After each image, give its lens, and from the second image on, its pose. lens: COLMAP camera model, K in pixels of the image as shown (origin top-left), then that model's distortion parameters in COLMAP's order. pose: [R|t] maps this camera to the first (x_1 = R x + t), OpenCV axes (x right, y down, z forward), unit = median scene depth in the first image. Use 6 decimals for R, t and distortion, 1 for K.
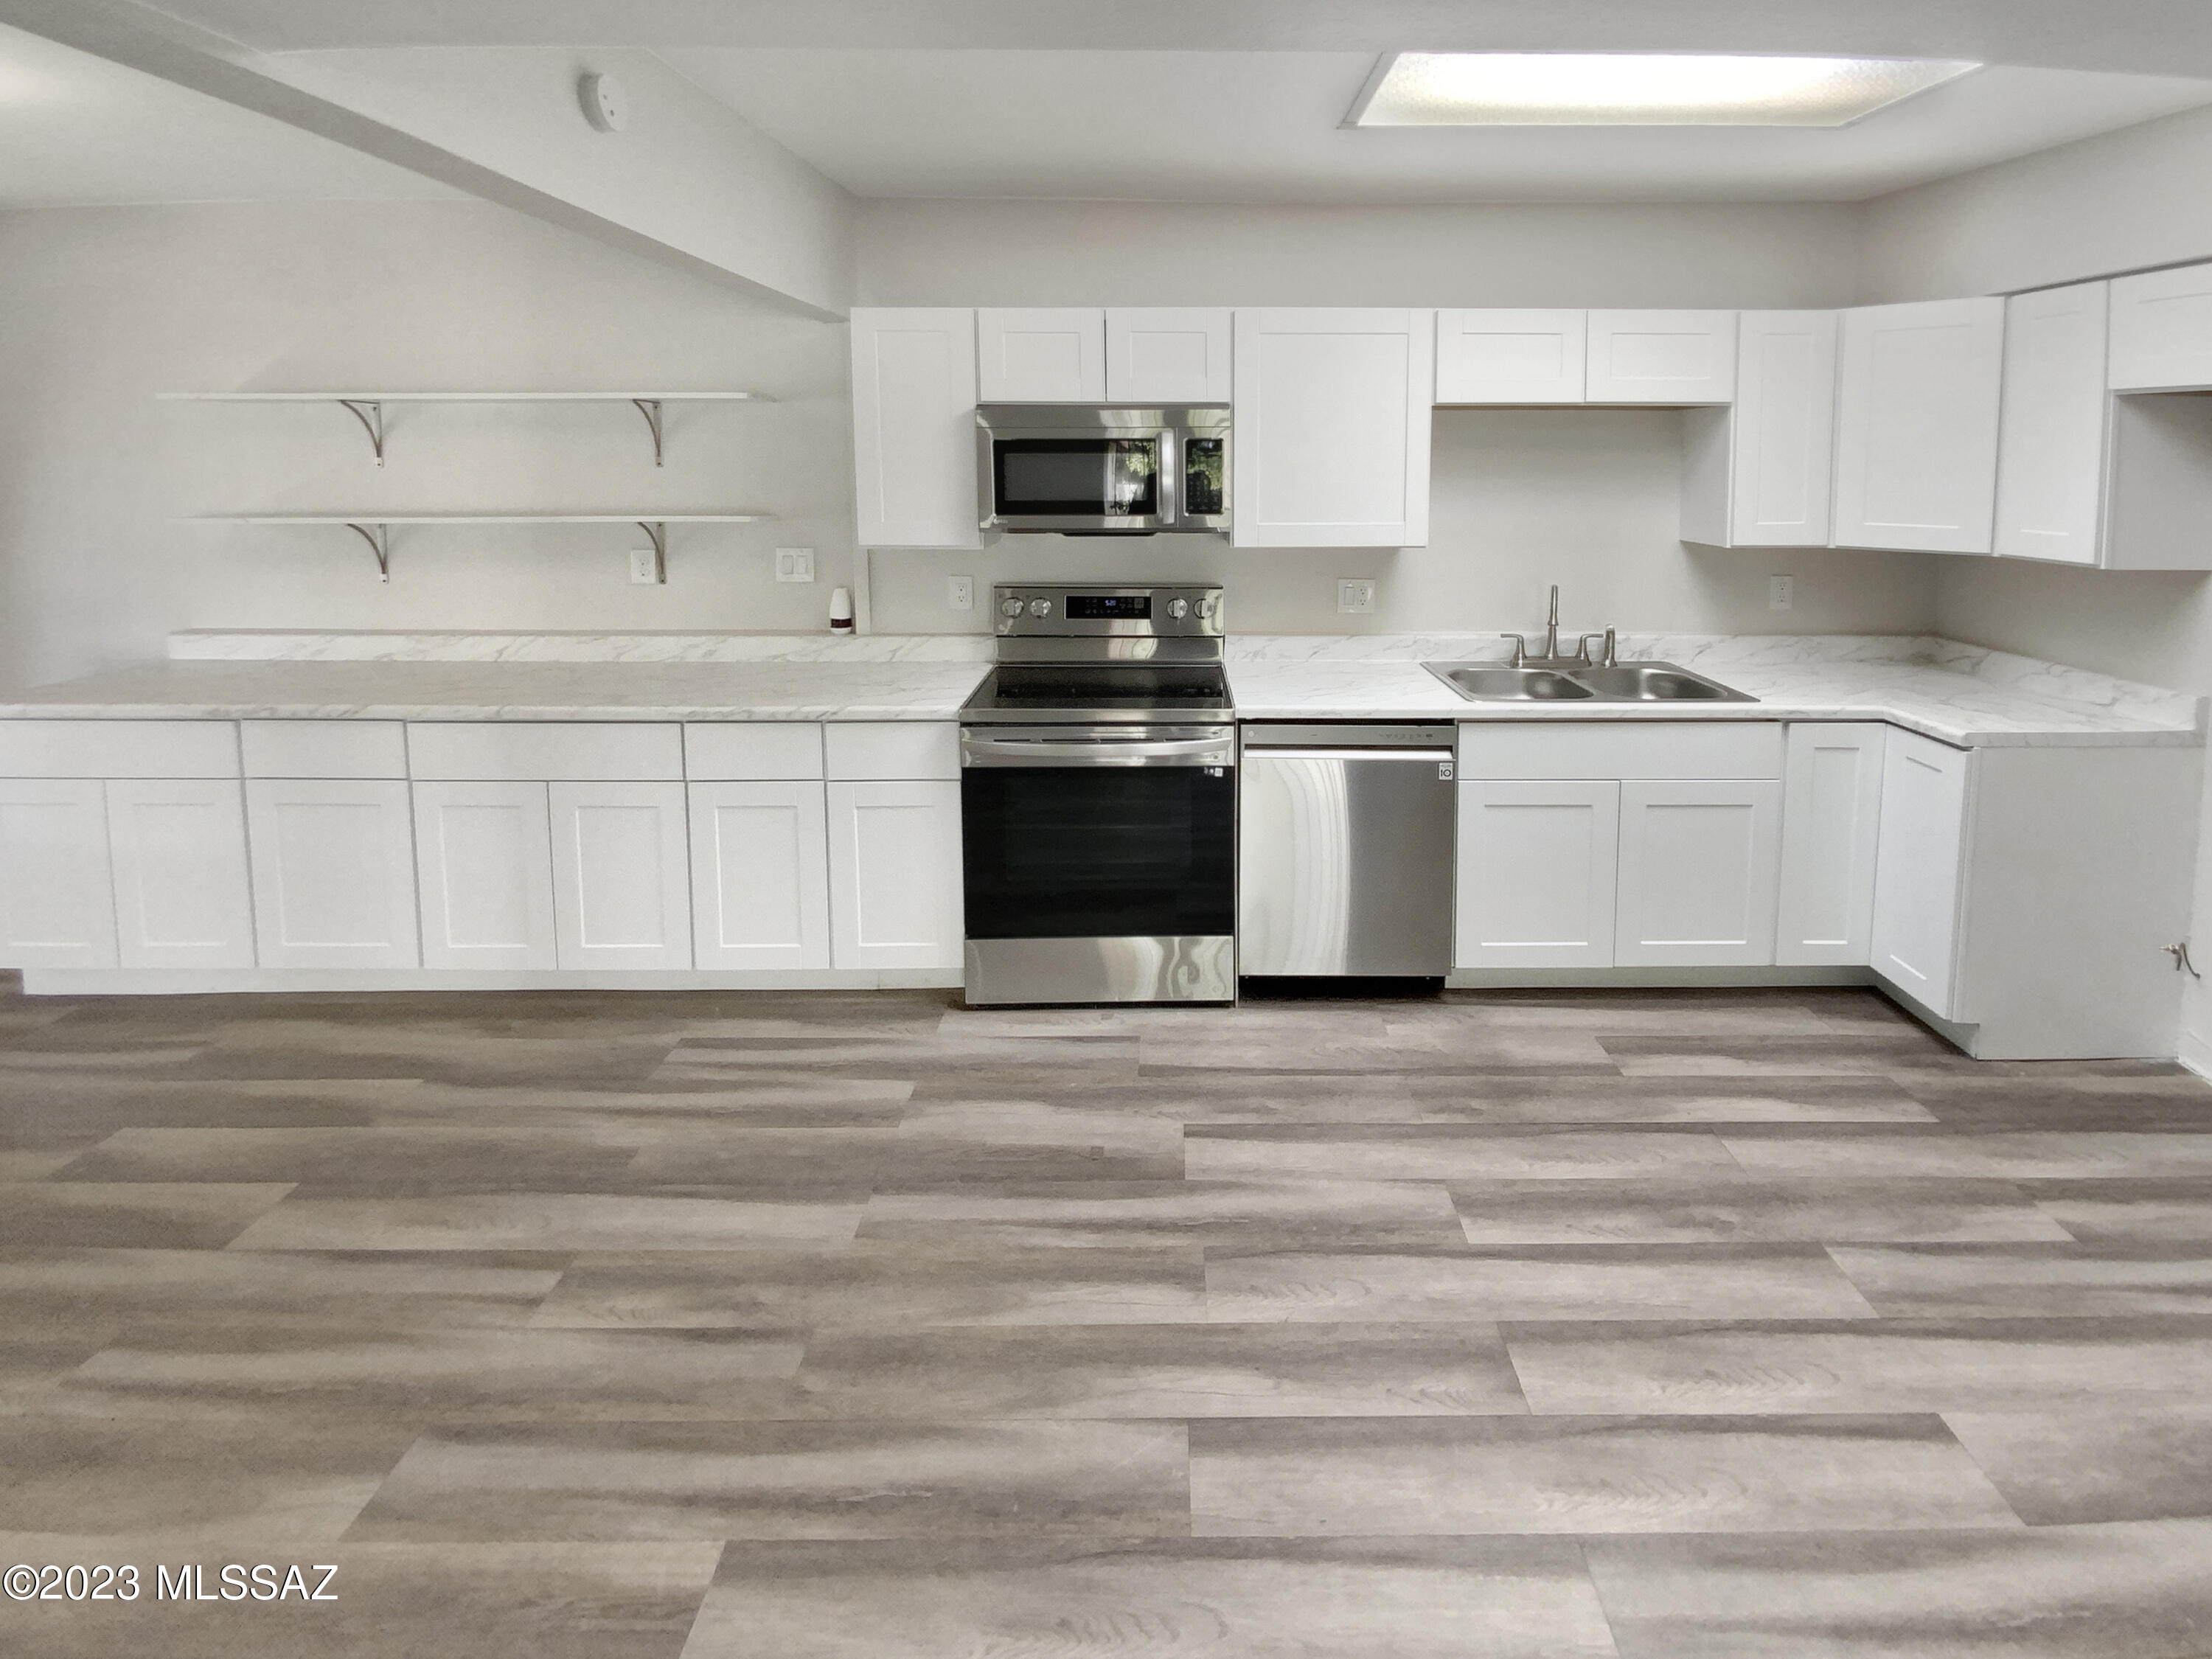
lens RADIAL K [[992.3, 0, 1106.0], [0, 992.3, 829.5], [0, 0, 1]] dist [-0.006340, -0.000884]
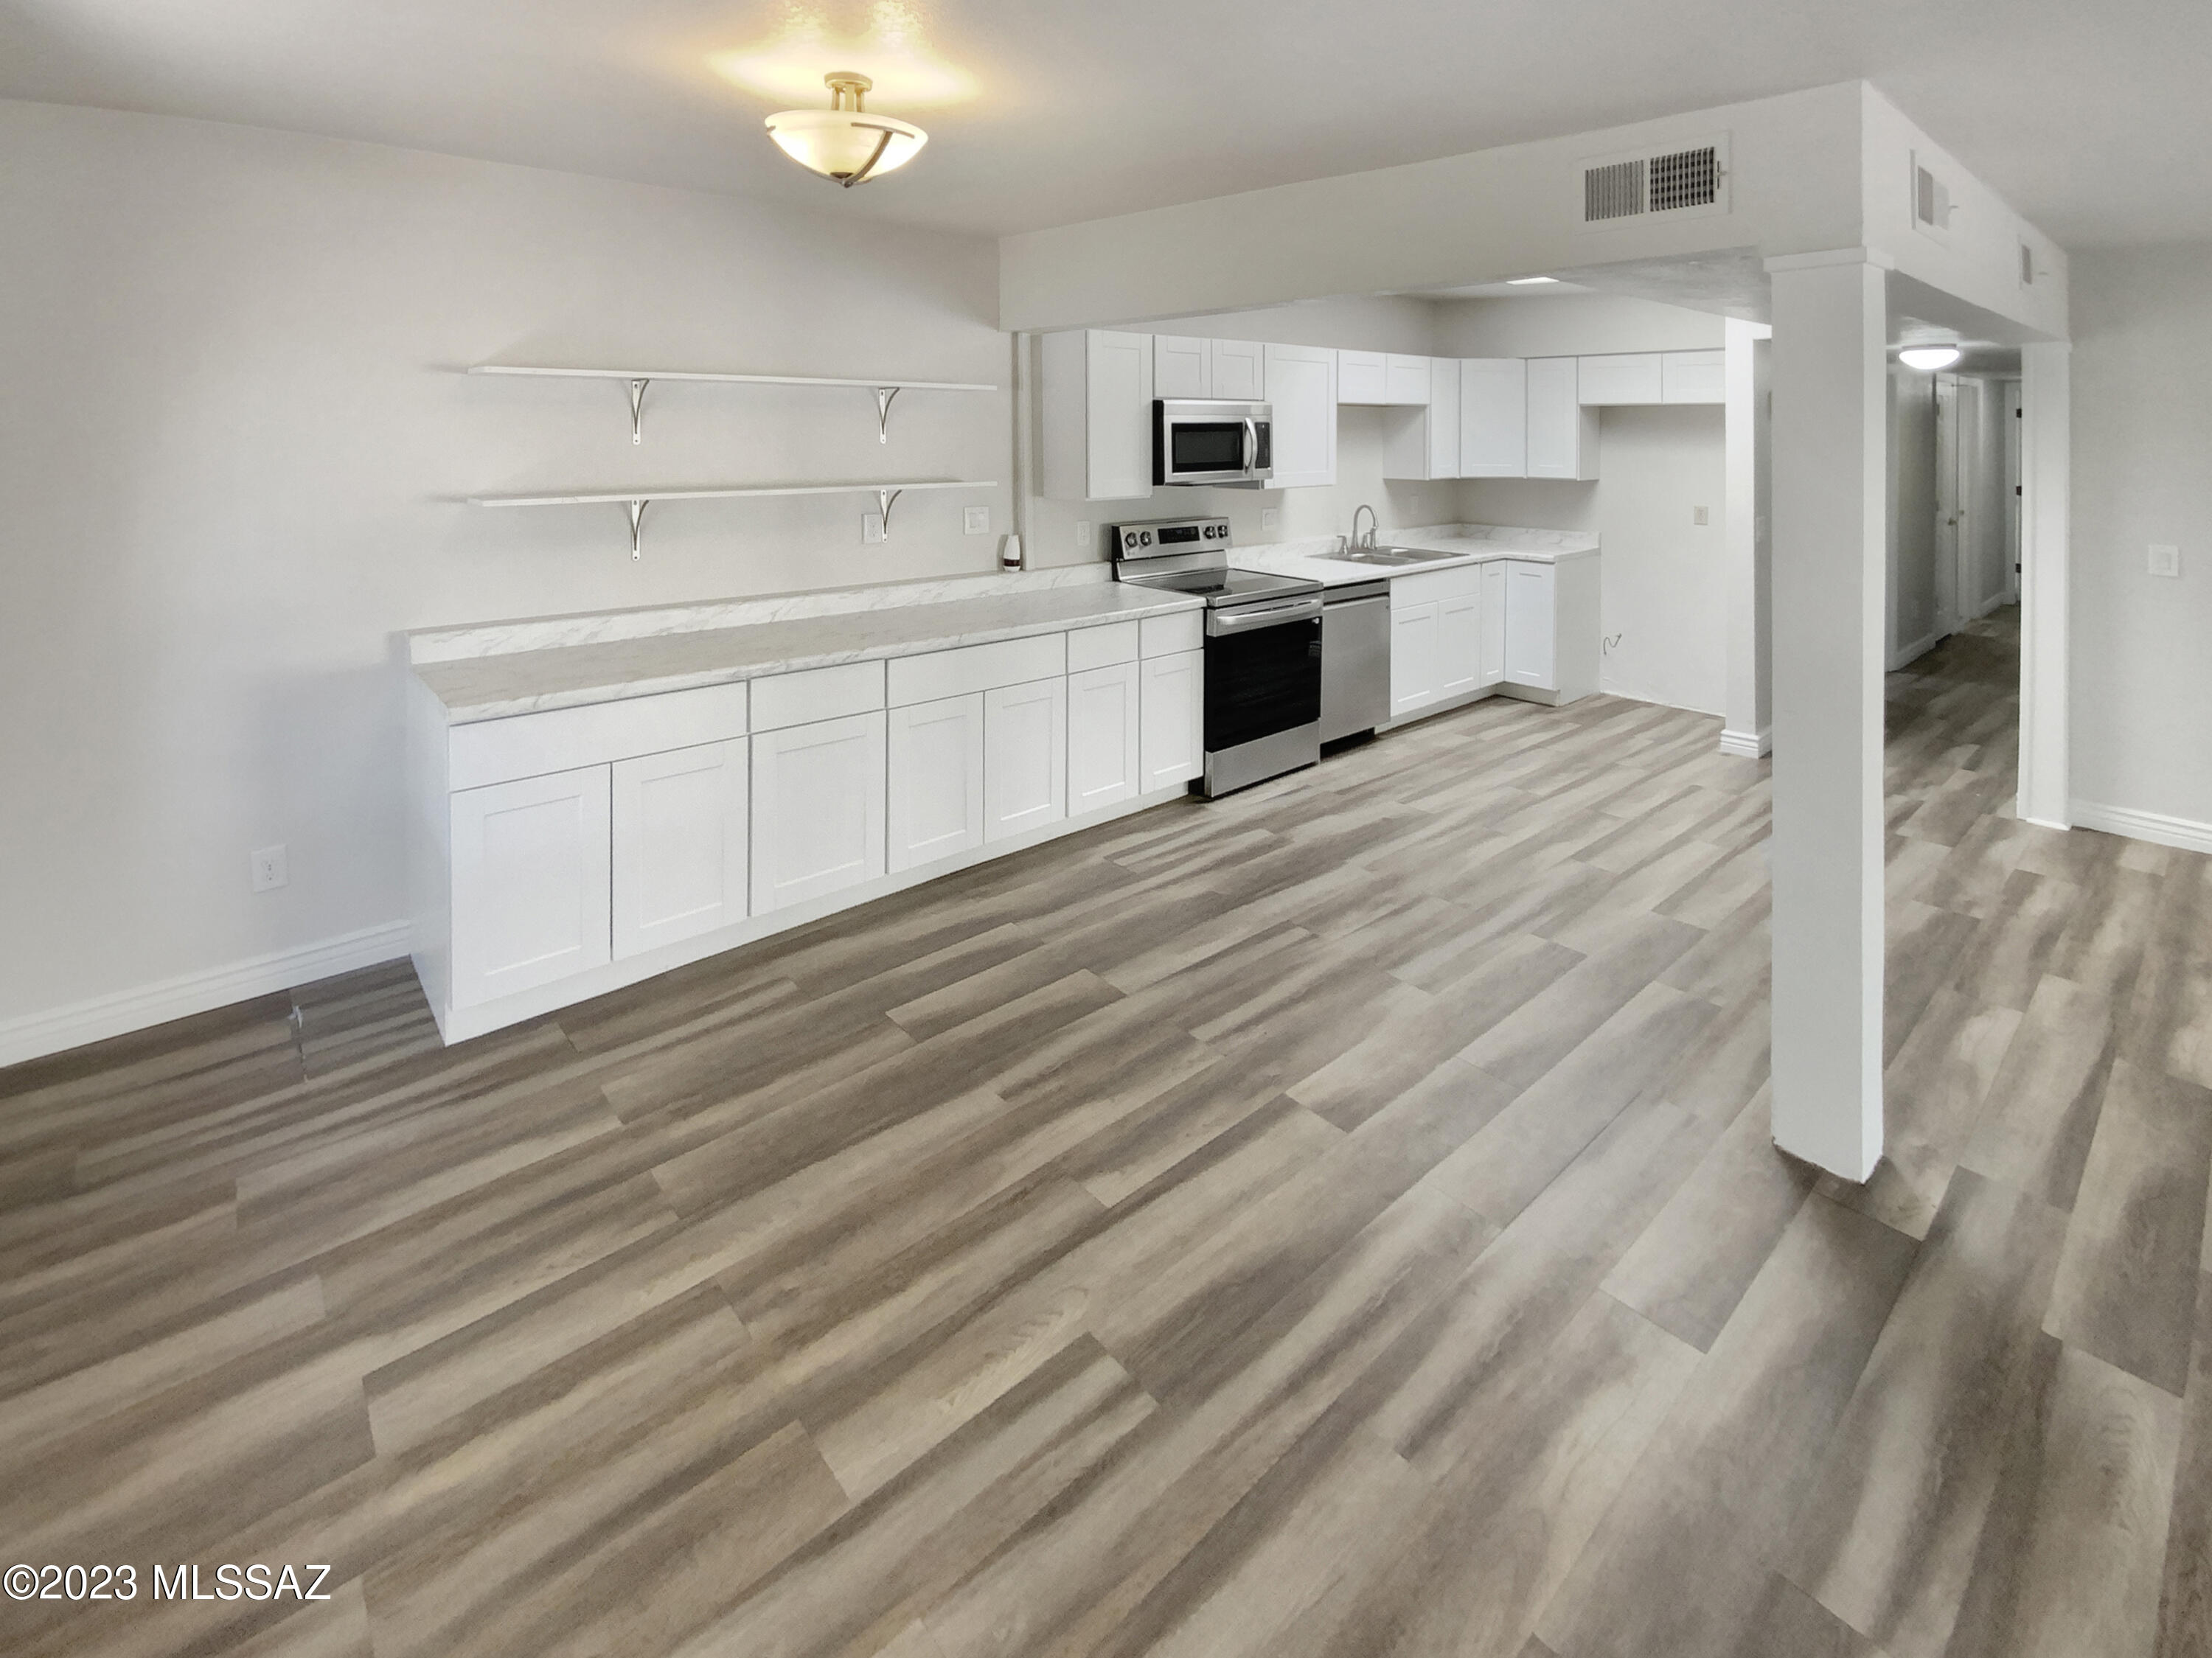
lens RADIAL K [[948.5, 0, 1106.0], [0, 948.5, 829.0], [0, 0, 1]] dist [0.020225, -0.000187]
pose [[0.759893, -0.251564, 0.599398, -1.221641], [0.225365, 0.966847, 0.120071, 0.010421], [-0.609732, 0.043842, 0.791394, -0.067158]]
